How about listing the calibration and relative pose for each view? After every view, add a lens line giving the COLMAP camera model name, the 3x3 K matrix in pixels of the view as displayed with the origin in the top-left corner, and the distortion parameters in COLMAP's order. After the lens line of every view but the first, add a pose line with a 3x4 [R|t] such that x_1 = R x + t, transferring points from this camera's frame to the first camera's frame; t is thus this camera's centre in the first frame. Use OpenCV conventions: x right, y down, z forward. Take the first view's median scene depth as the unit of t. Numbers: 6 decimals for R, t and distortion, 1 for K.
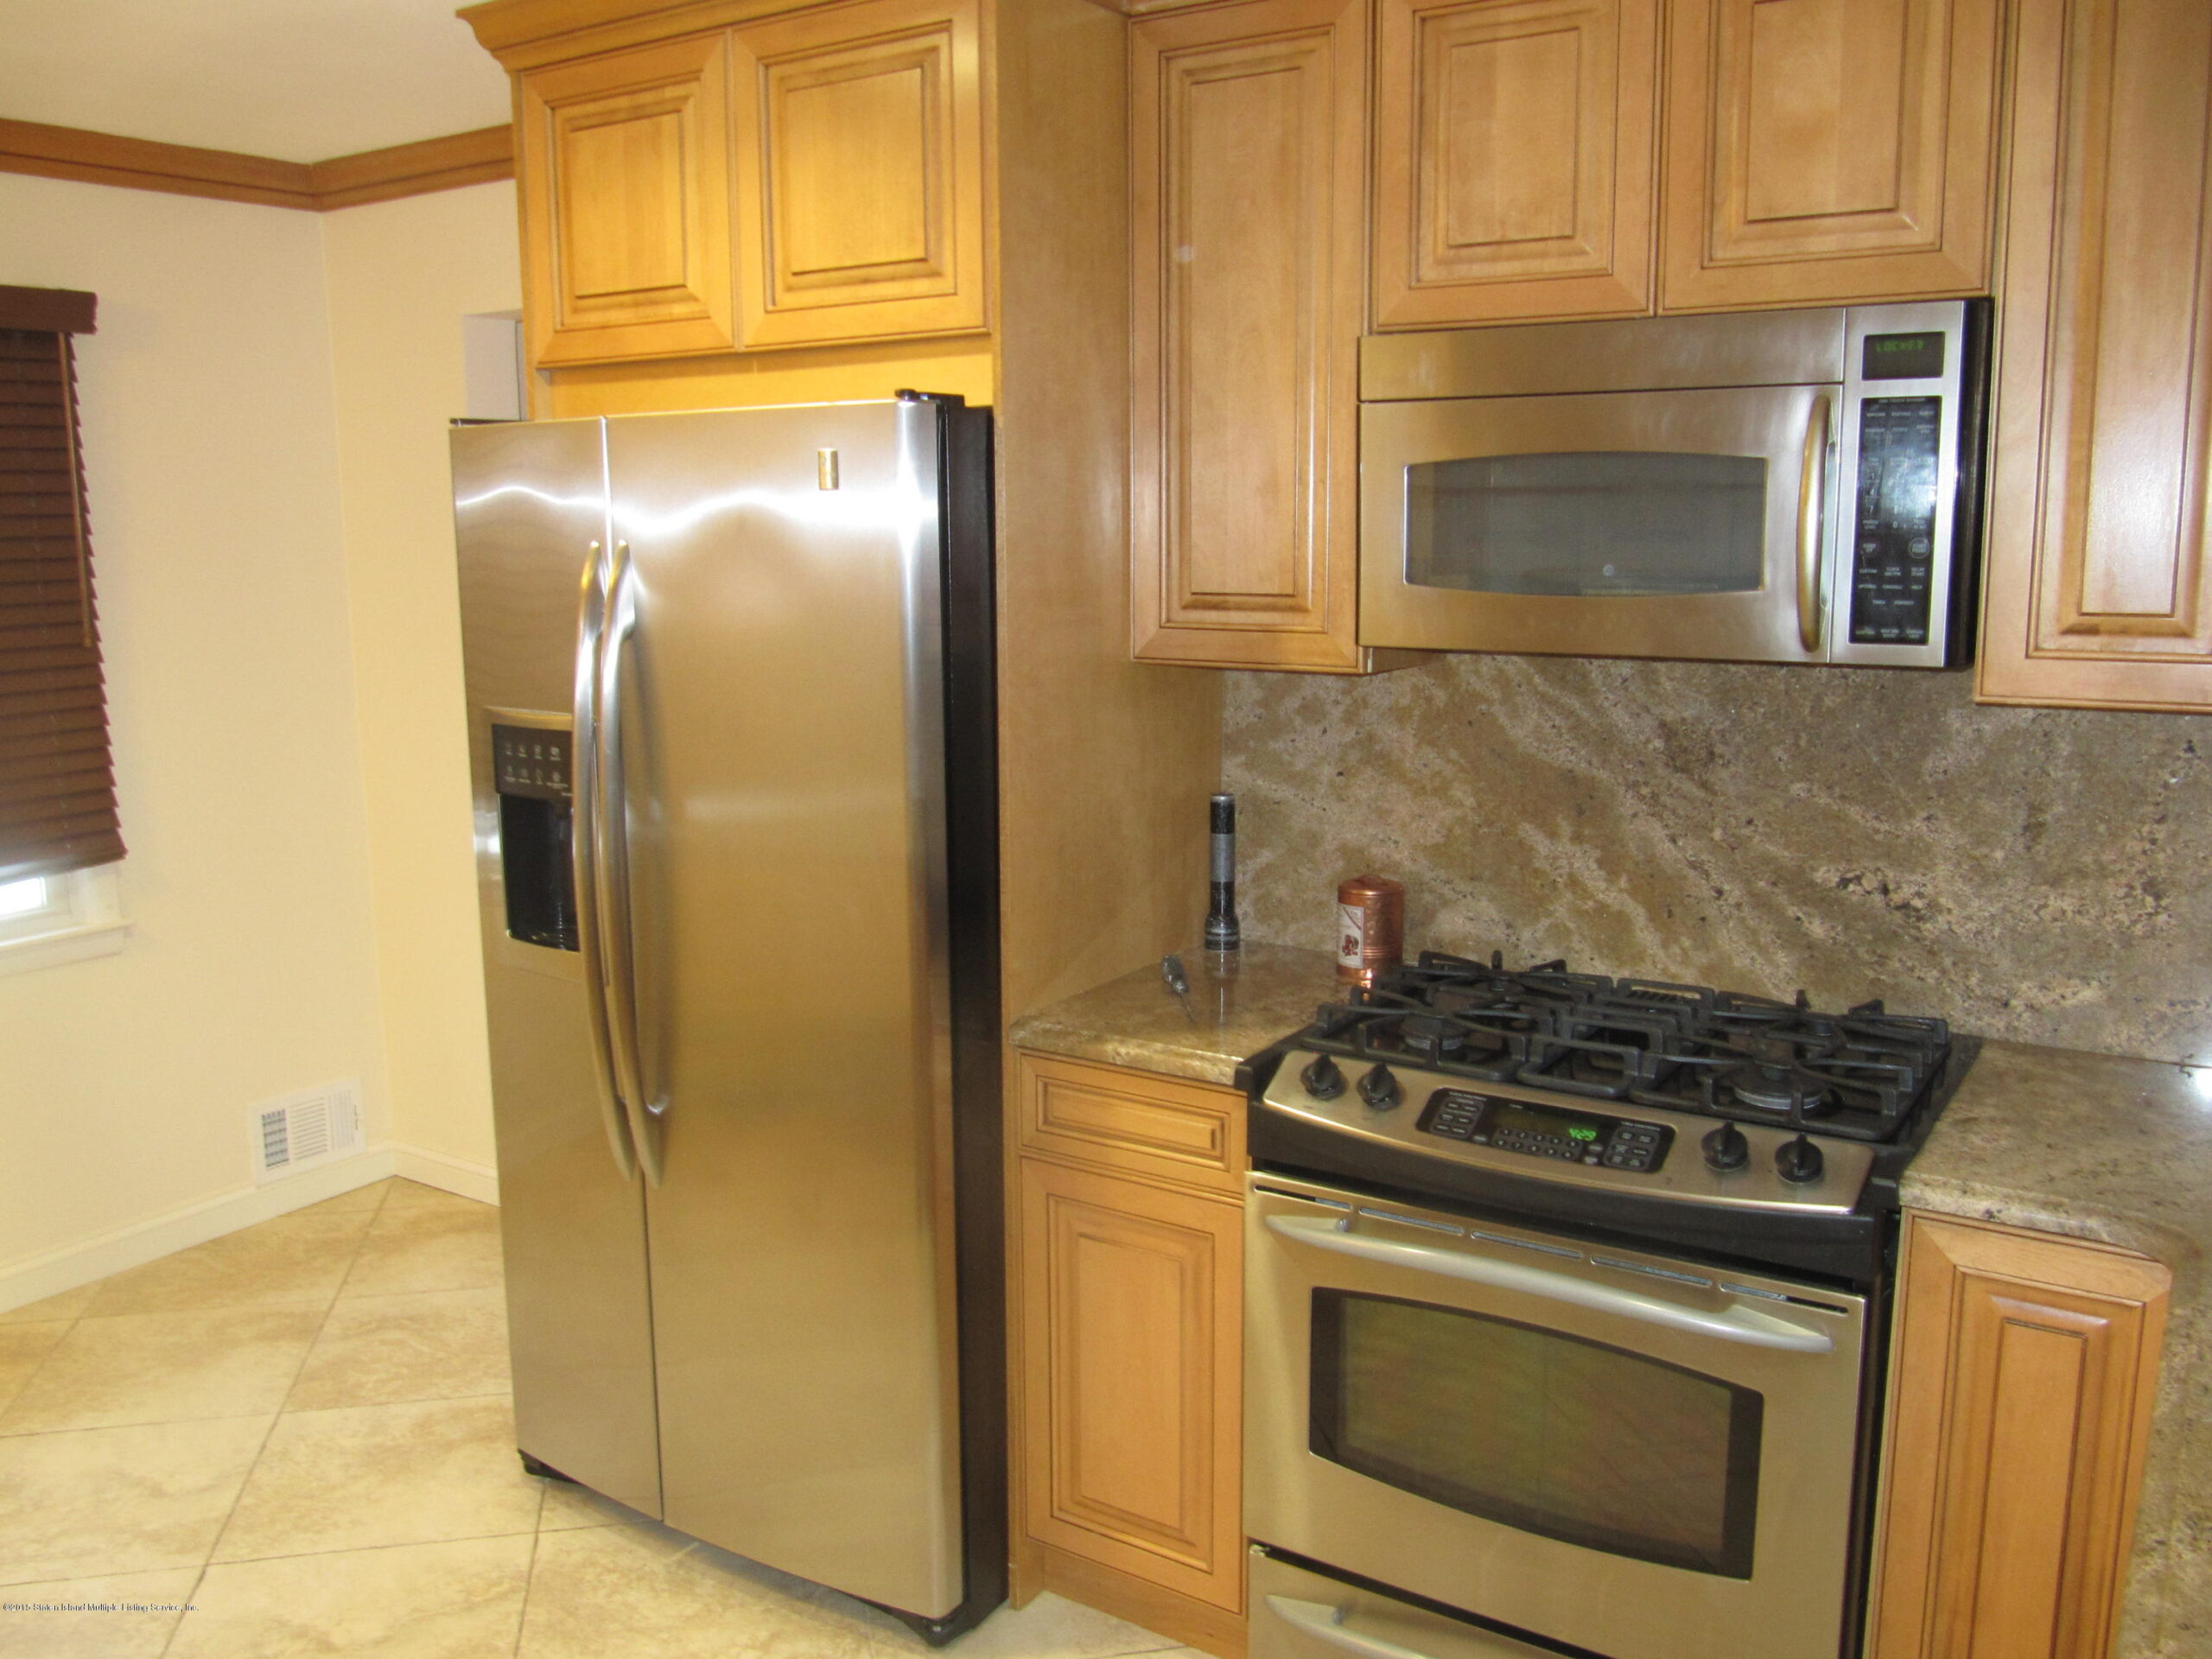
lens RADIAL K [[1828.0, 0, 1110.2], [0, 1828.0, 826.0], [0, 0, 1]] dist [-0.039952, 0.013431]
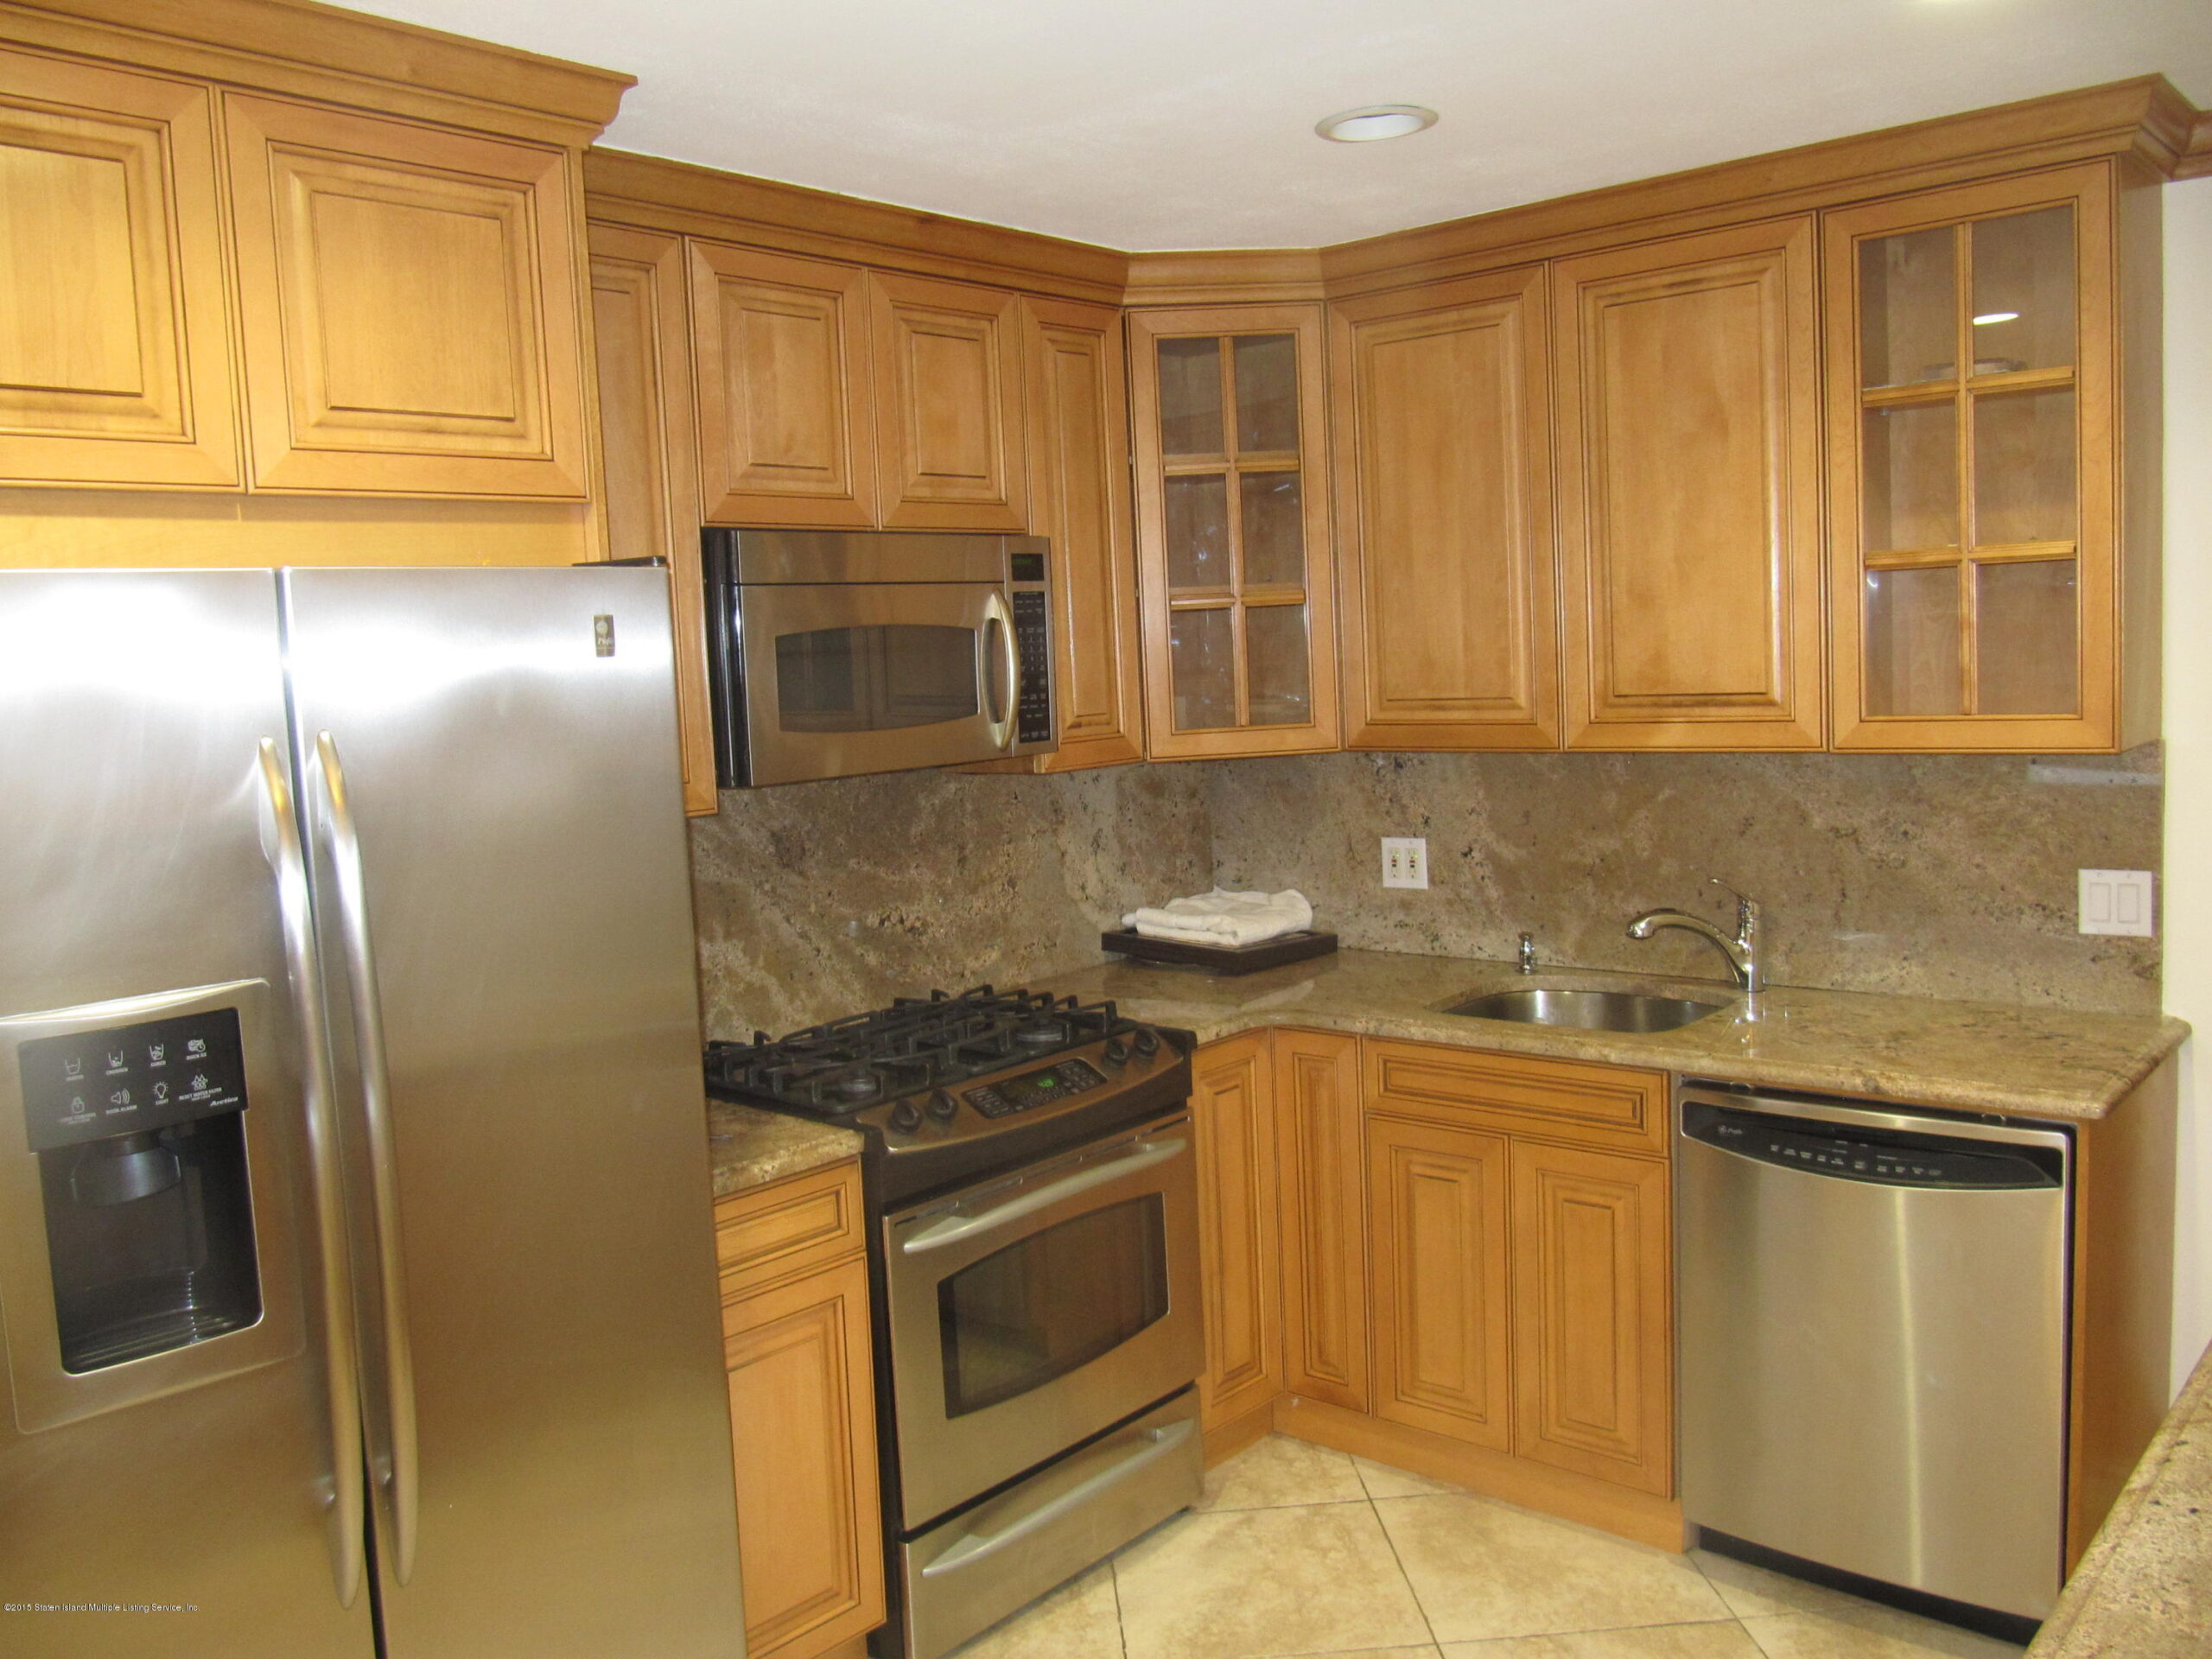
lens RADIAL K [[1828.0, 0, 1108.6], [0, 1828.0, 829.5], [0, 0, 1]] dist [-0.039952, 0.013431]
pose [[0.135429, -0.098997, 0.985829, -0.977008], [0.207731, 0.975718, 0.069445, -0.102032], [-0.968766, 0.195383, 0.152705, 0.579873]]
